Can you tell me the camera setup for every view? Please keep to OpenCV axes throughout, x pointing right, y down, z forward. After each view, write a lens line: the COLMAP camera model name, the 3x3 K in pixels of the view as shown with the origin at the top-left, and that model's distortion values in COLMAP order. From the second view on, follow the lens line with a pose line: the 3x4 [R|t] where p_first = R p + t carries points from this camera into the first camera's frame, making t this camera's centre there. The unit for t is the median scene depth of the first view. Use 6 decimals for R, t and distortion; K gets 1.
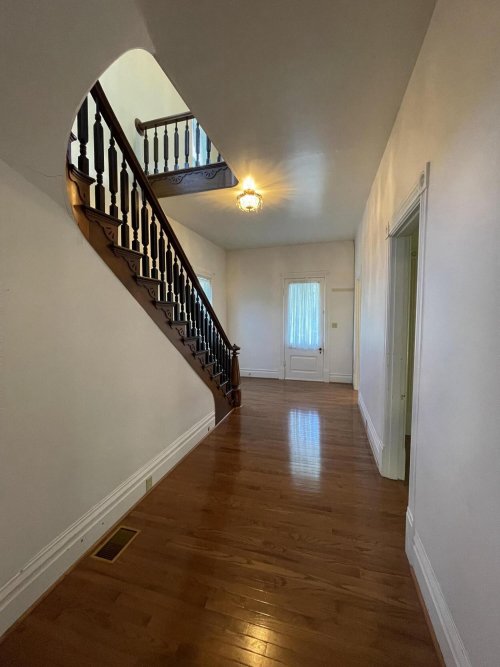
lens RADIAL K [[271.8, 0, 245.8], [0, 271.8, 332.4], [0, 0, 1]] dist [0.002410, 0.000254]
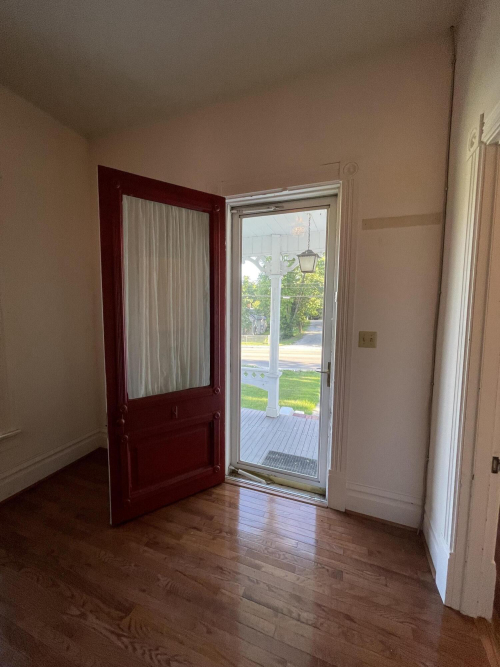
lens RADIAL K [[271.8, 0, 245.8], [0, 271.8, 332.4], [0, 0, 1]] dist [0.002410, 0.000254]
pose [[0.998112, 0.012608, -0.060109, 0.184550], [-0.011677, 0.999807, 0.015827, -0.033058], [0.060297, -0.015095, 0.998066, 0.620313]]
